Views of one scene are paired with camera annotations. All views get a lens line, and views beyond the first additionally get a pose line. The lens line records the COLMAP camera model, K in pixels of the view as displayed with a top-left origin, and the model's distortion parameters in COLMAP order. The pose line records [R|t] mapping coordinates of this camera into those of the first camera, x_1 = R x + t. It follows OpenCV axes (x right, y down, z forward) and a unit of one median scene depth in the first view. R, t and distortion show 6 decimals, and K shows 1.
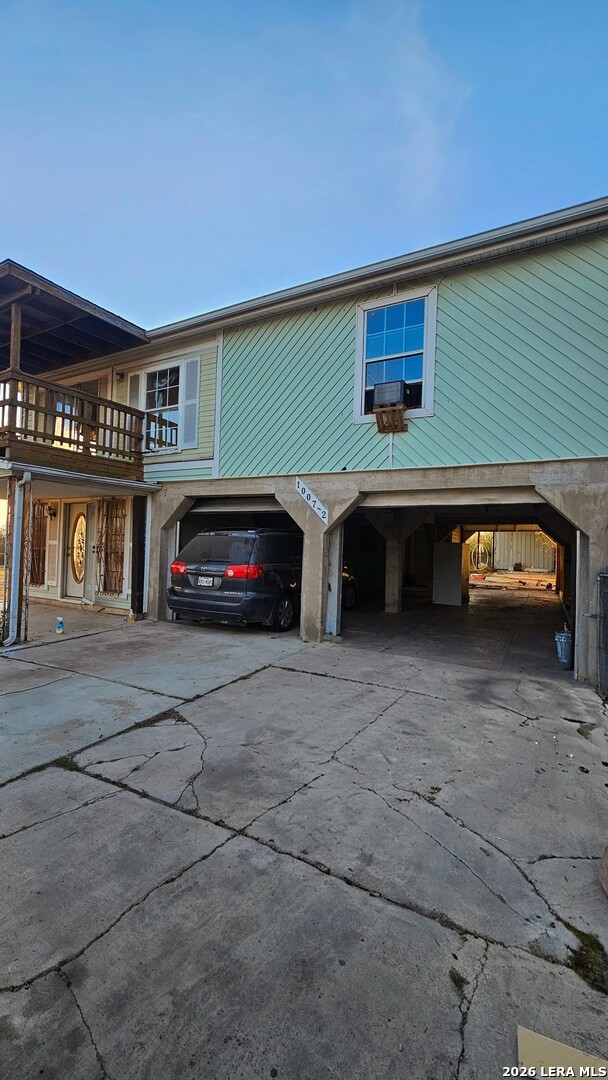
lens RADIAL K [[440.8, 0, 308.2], [0, 440.8, 536.9], [0, 0, 1]] dist [0.005857, -0.002770]
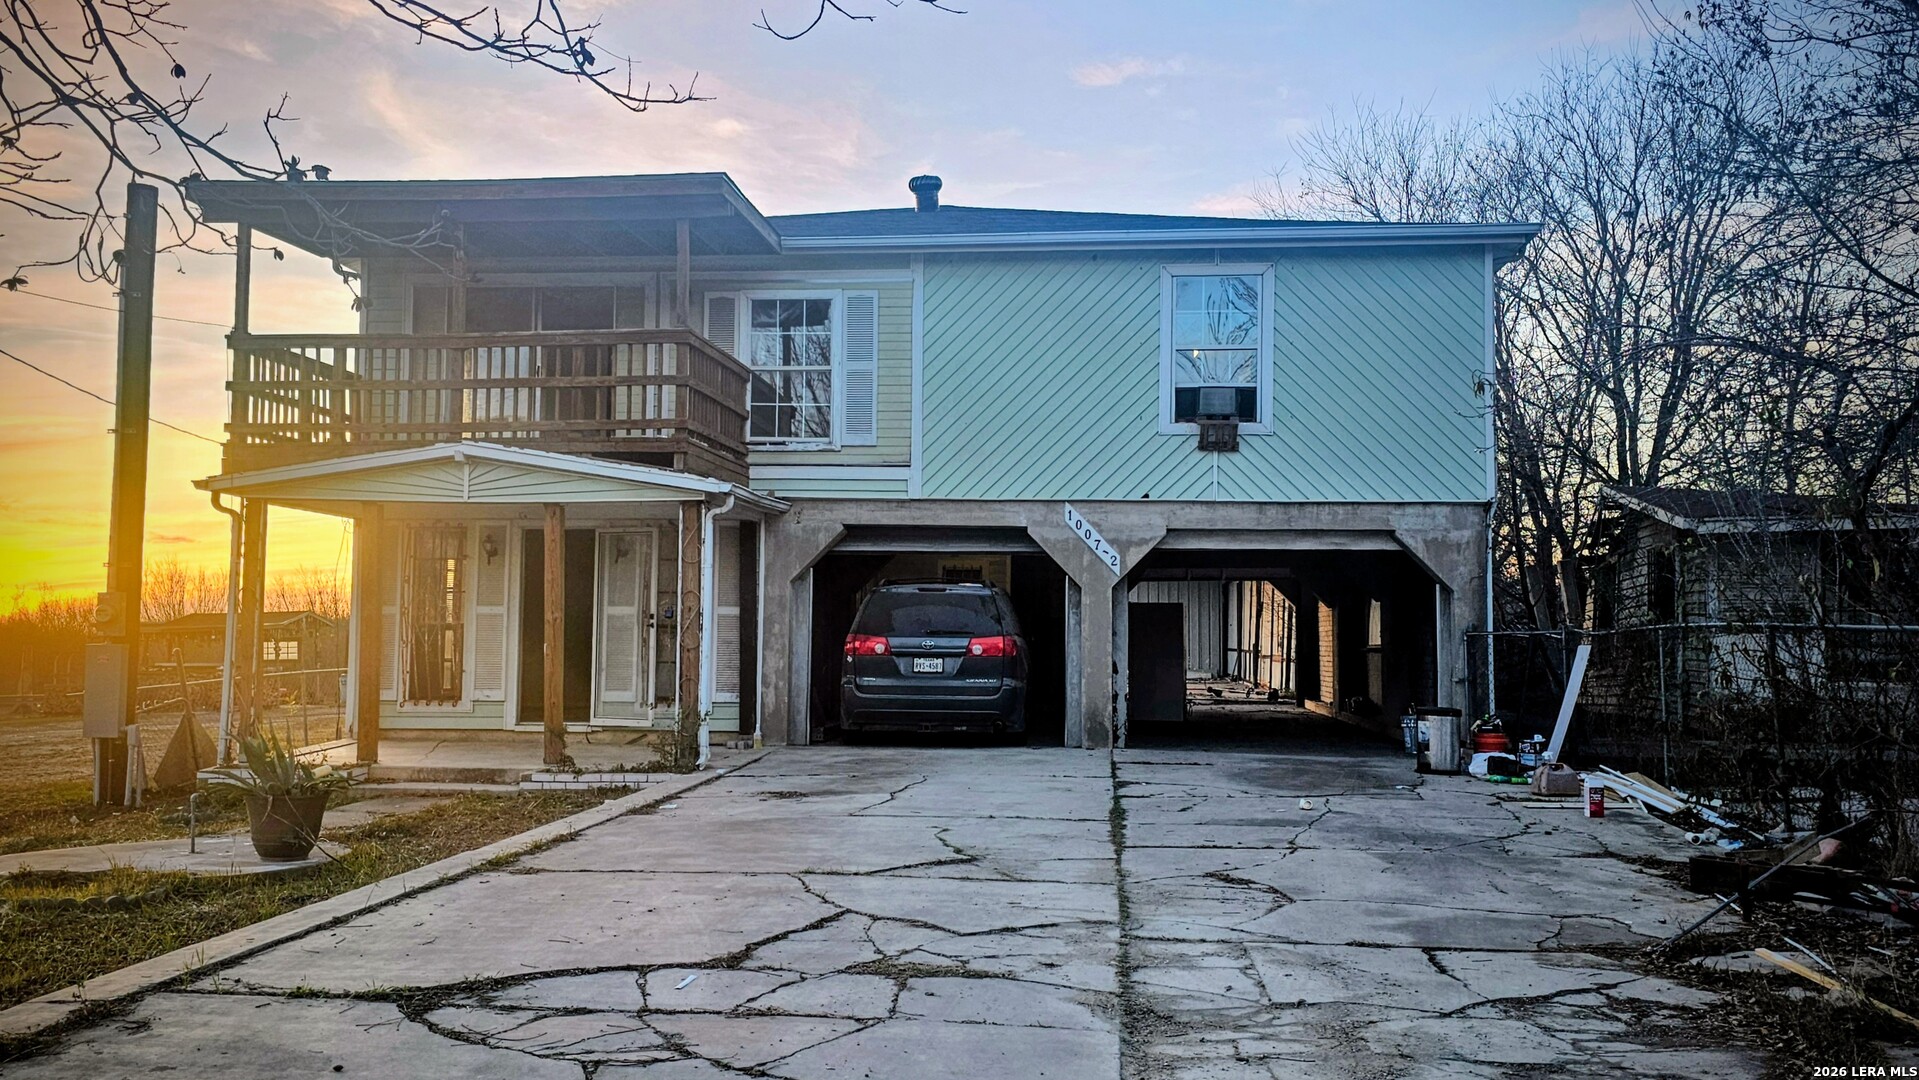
lens RADIAL K [[1576.0, 0, 961.2], [0, 1576.0, 541.4], [0, 0, 1]] dist [0.104647, -0.020356]
pose [[0.920136, 0.006722, 0.391542, -1.130786], [0.007286, 0.999386, -0.034282, 0.002066], [-0.391531, 0.034397, 0.919522, -1.150281]]
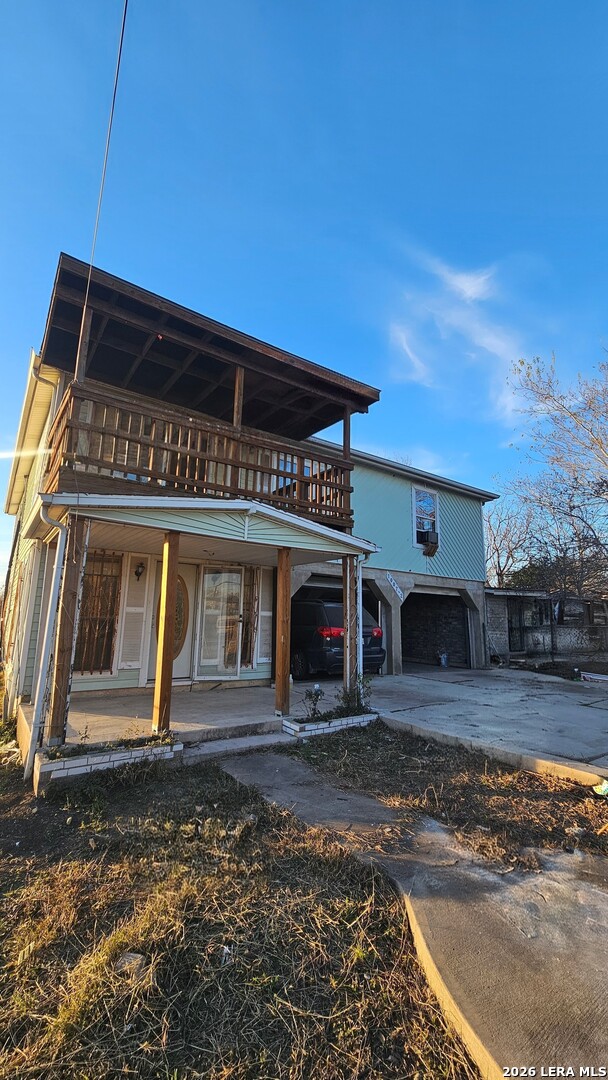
lens RADIAL K [[440.8, 0, 302.2], [0, 440.8, 538.7], [0, 0, 1]] dist [0.005857, -0.002770]
pose [[0.441788, 0.146160, 0.885133, -1.644670], [-0.027151, 0.988365, -0.149655, -0.003127], [-0.896708, 0.042084, 0.440617, 0.579035]]
